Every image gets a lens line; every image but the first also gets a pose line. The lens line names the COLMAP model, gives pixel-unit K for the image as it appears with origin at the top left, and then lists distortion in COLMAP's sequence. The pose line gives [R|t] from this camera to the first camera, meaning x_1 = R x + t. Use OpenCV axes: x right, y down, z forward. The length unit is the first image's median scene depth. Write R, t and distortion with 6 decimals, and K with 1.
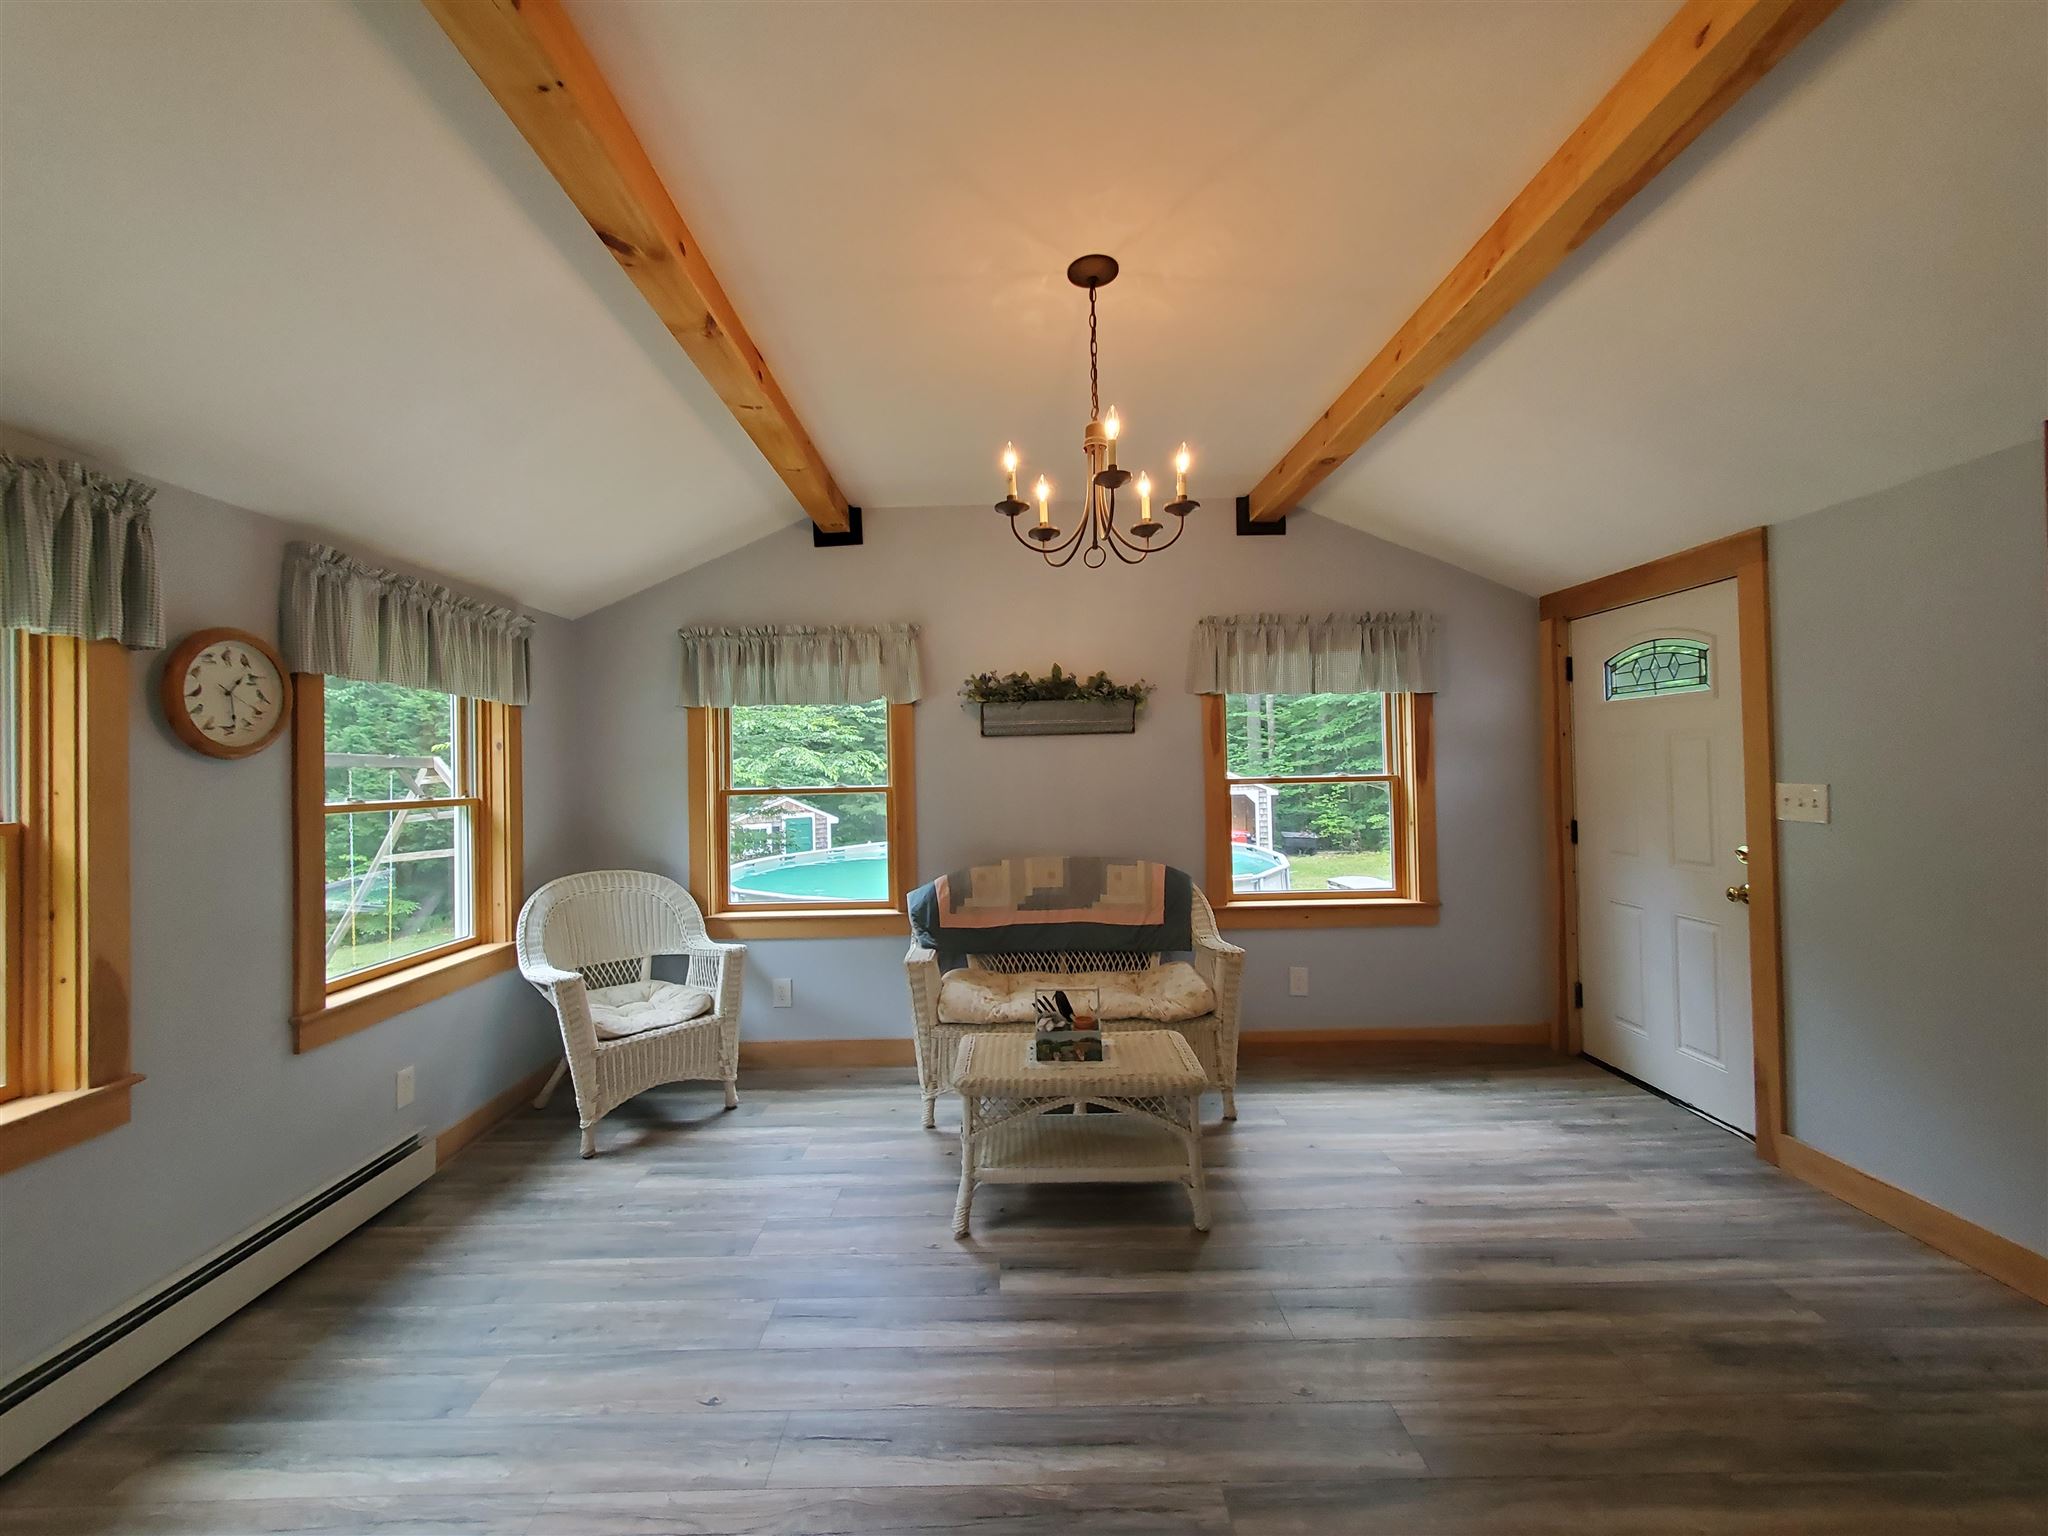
lens RADIAL K [[807.7, 0, 1007.3], [0, 807.7, 761.3], [0, 0, 1]] dist [0.003547, -0.000440]
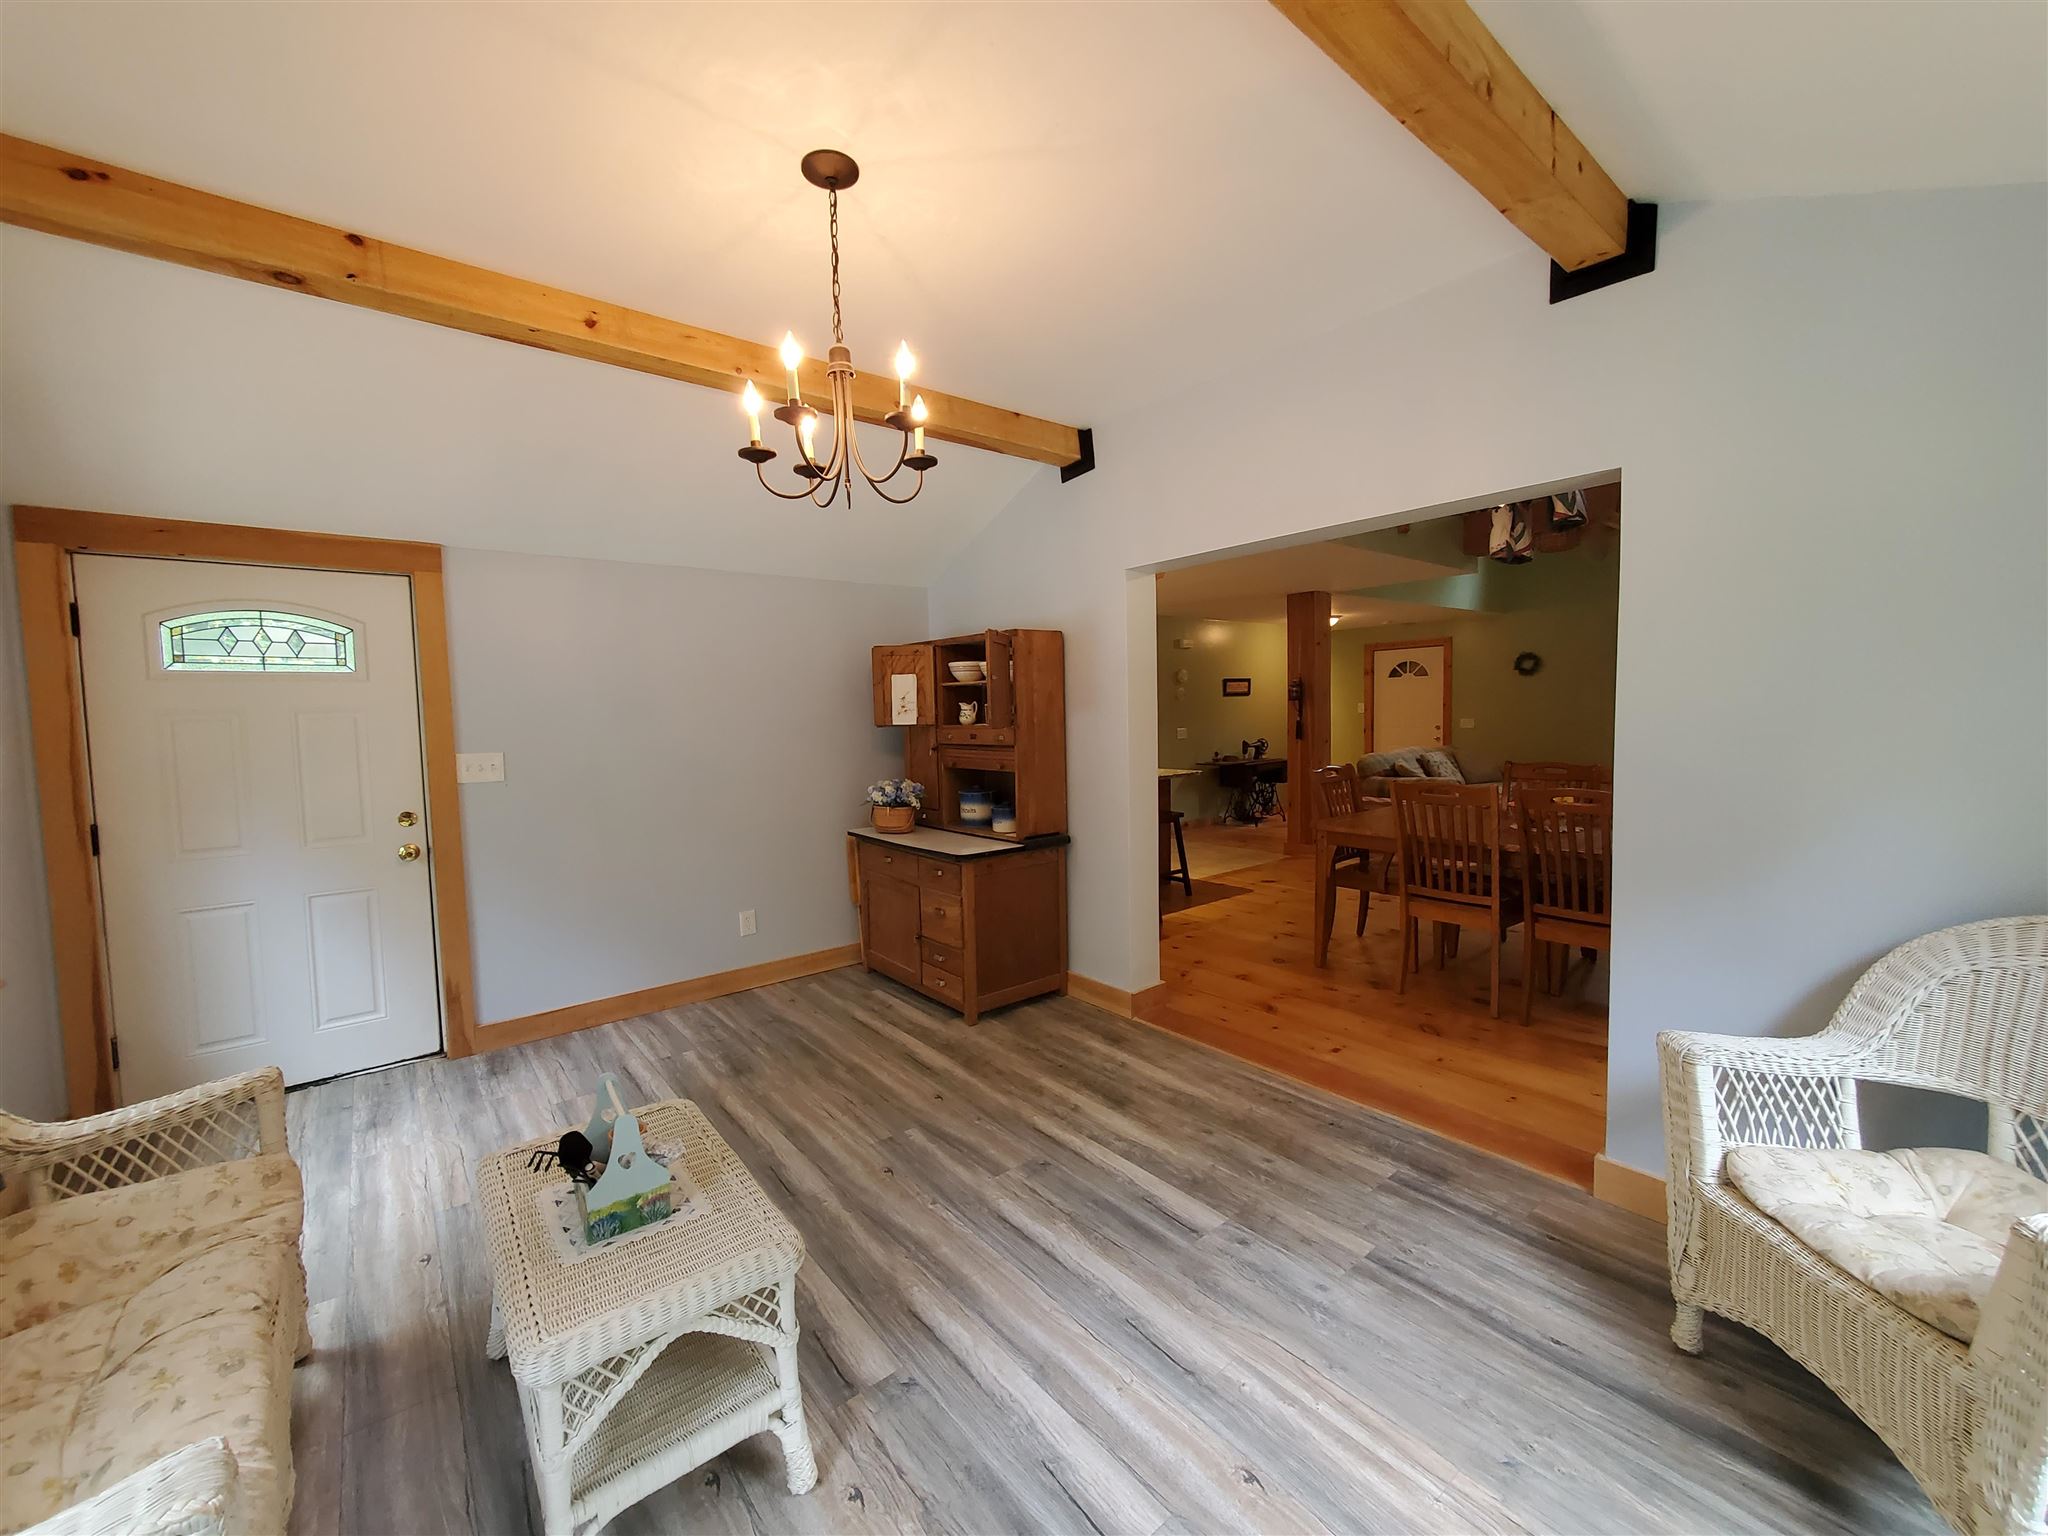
lens RADIAL K [[807.7, 0, 1007.3], [0, 807.7, 761.3], [0, 0, 1]] dist [0.003547, -0.000440]
pose [[-0.621672, -0.010208, 0.783211, -0.652247], [0.027993, 0.998987, 0.035240, 0.020047], [-0.782777, 0.043832, -0.620756, 1.285272]]
